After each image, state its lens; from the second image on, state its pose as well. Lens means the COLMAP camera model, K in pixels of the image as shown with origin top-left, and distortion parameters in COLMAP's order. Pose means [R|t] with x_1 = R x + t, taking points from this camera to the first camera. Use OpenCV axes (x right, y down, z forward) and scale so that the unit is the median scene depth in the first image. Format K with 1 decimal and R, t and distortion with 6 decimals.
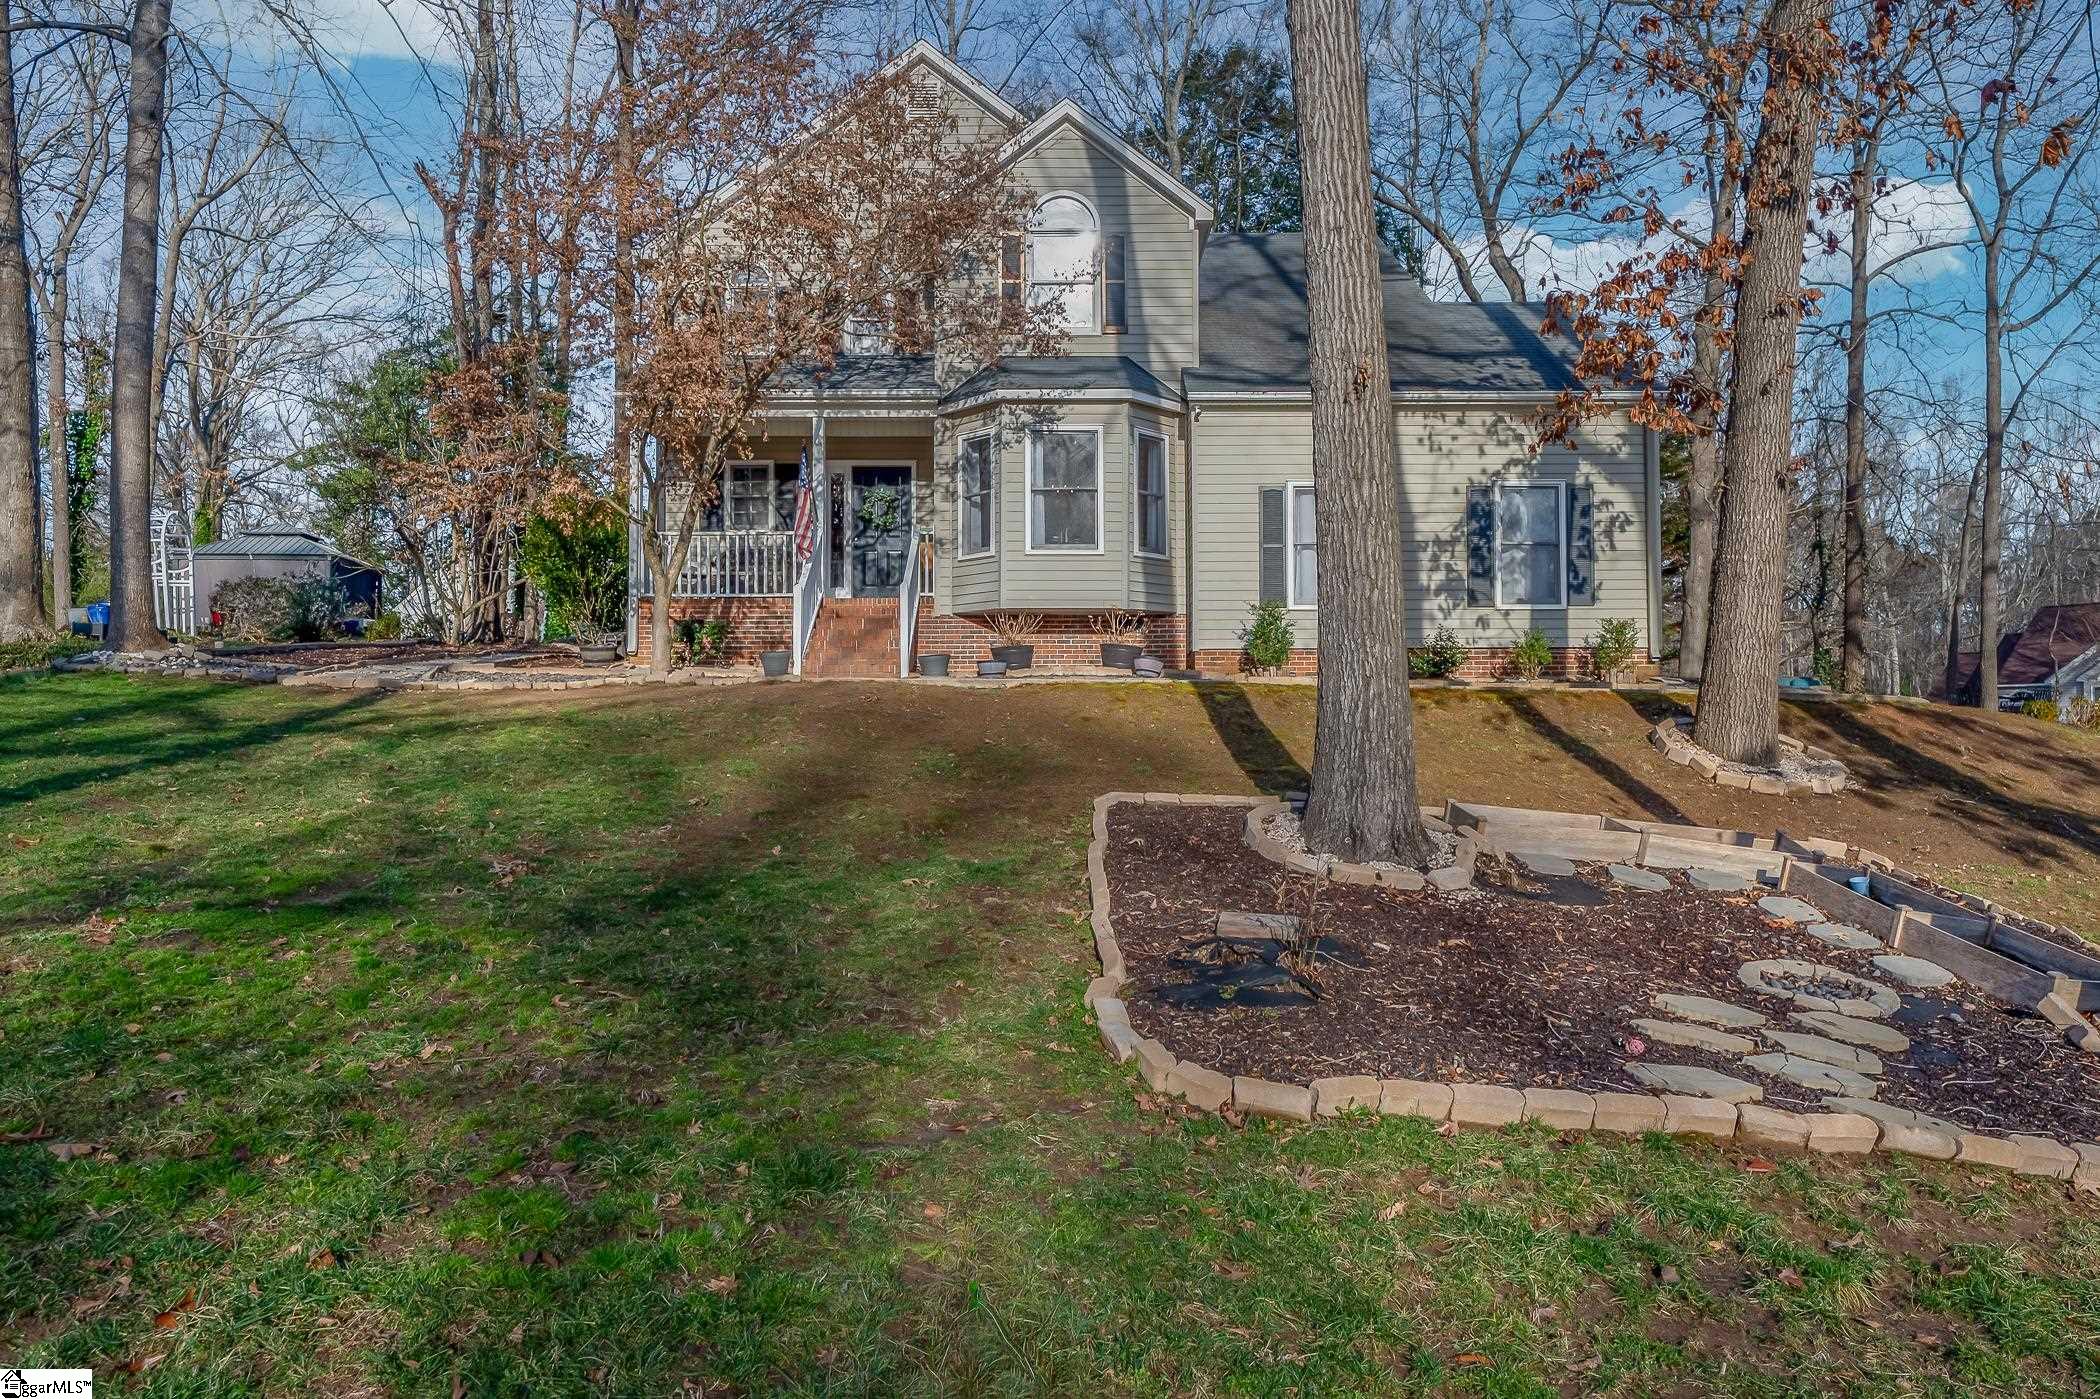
lens RADIAL K [[1407.6, 0, 1051.8], [0, 1407.6, 702.3], [0, 0, 1]] dist [-0.006278, -0.002602]
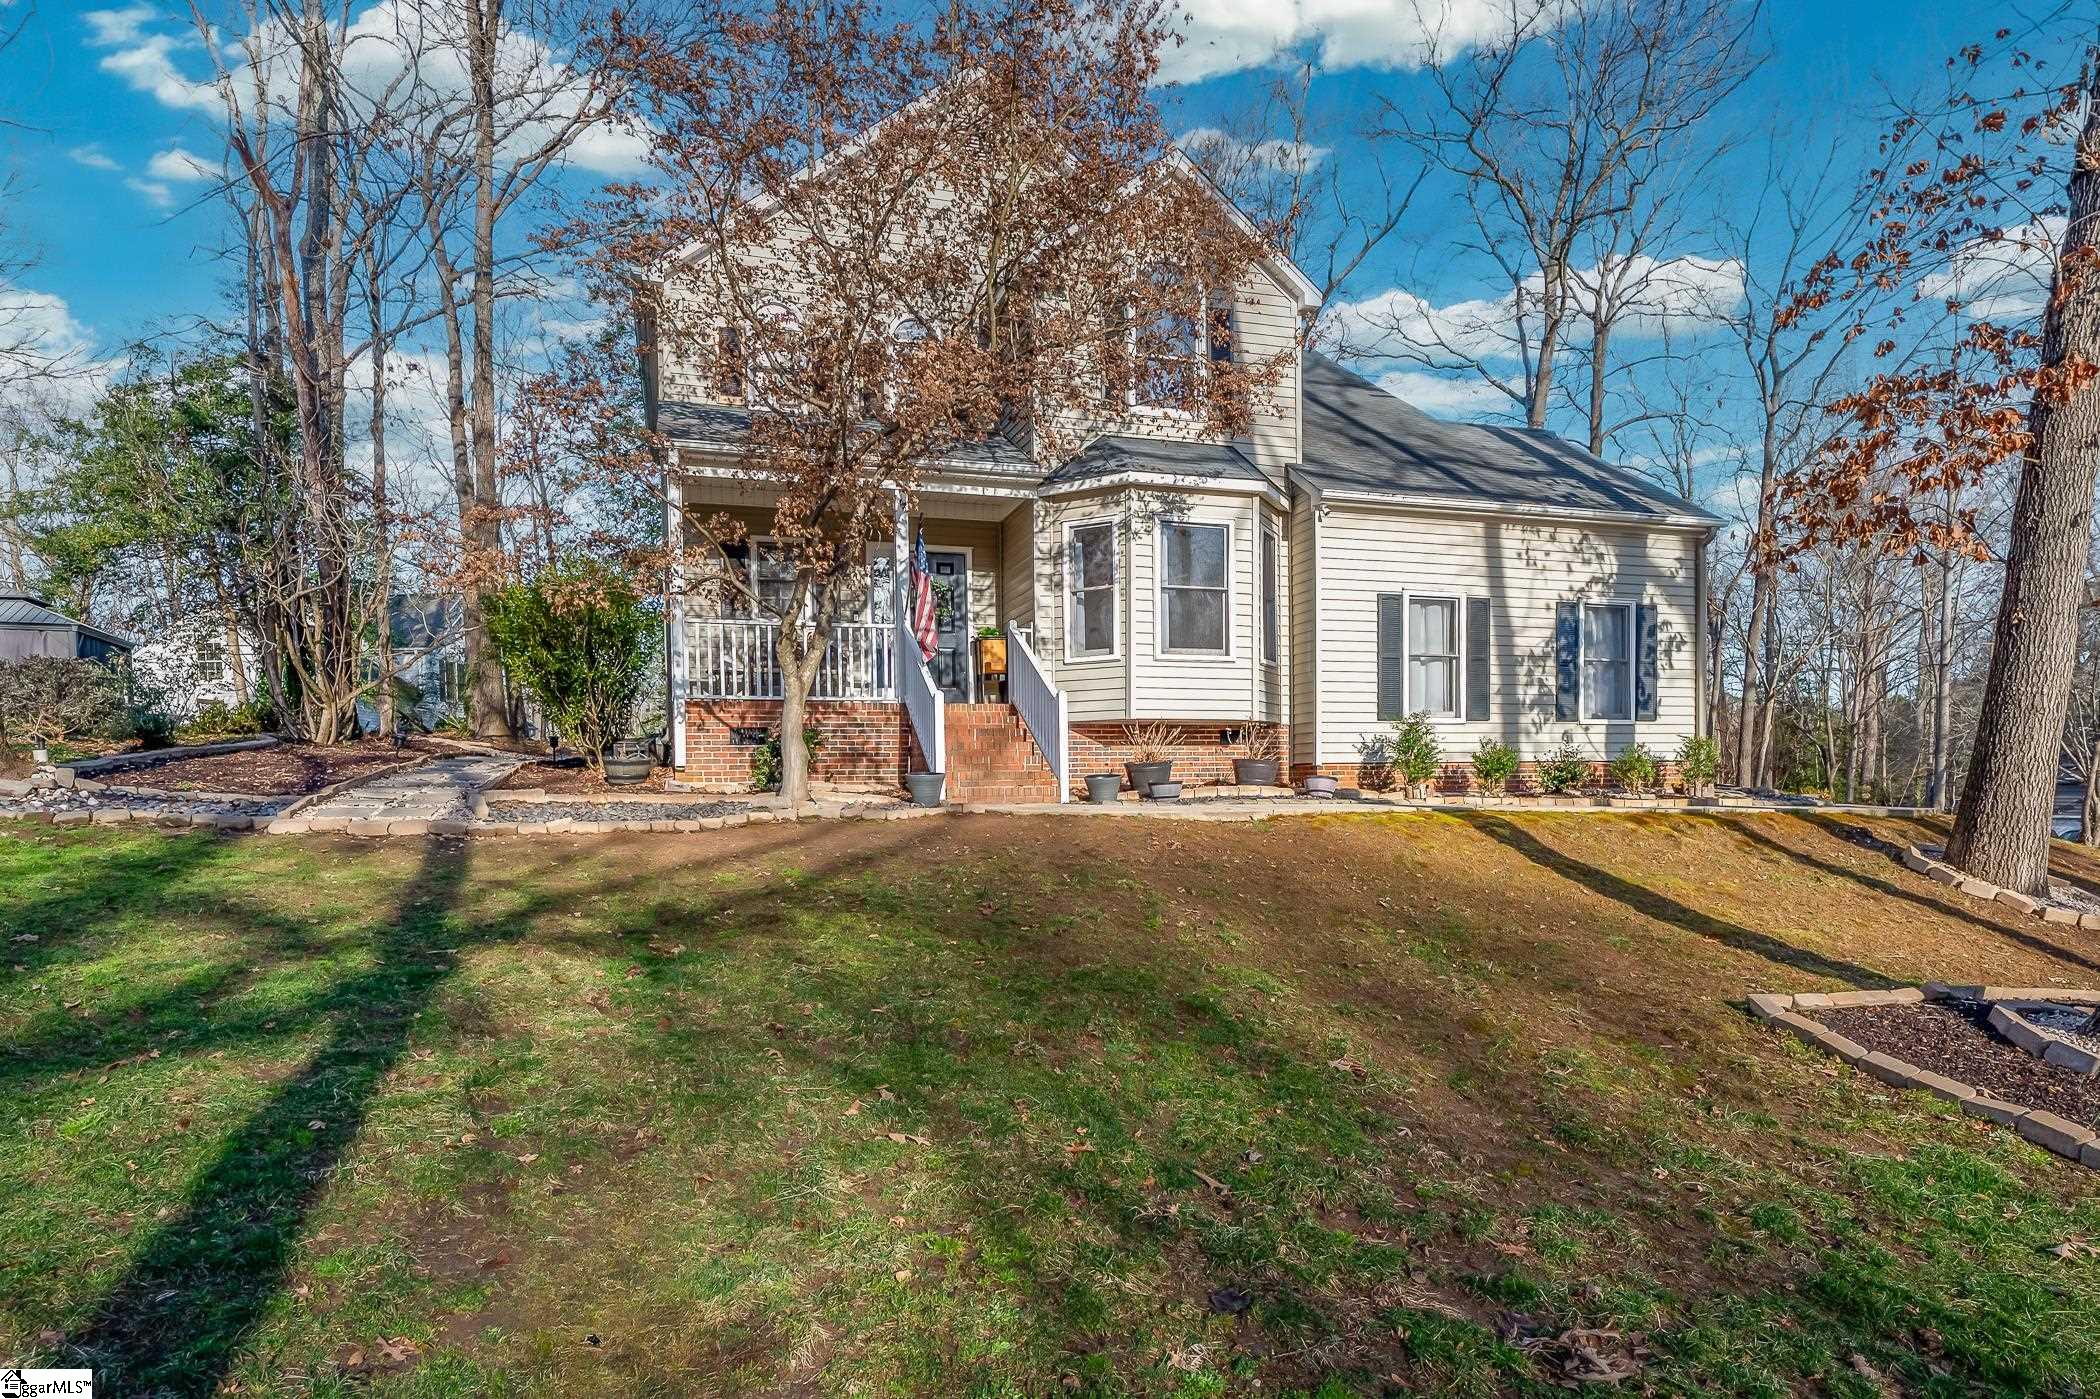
lens RADIAL K [[1185.9, 0, 1107.4], [0, 1185.9, 825.5], [0, 0, 1]] dist [-0.007966, -0.001663]
pose [[0.952283, -0.017538, 0.304711, -0.277023], [0.003741, 0.998943, 0.045804, -0.033074], [-0.305193, -0.042478, 0.951343, 0.279214]]
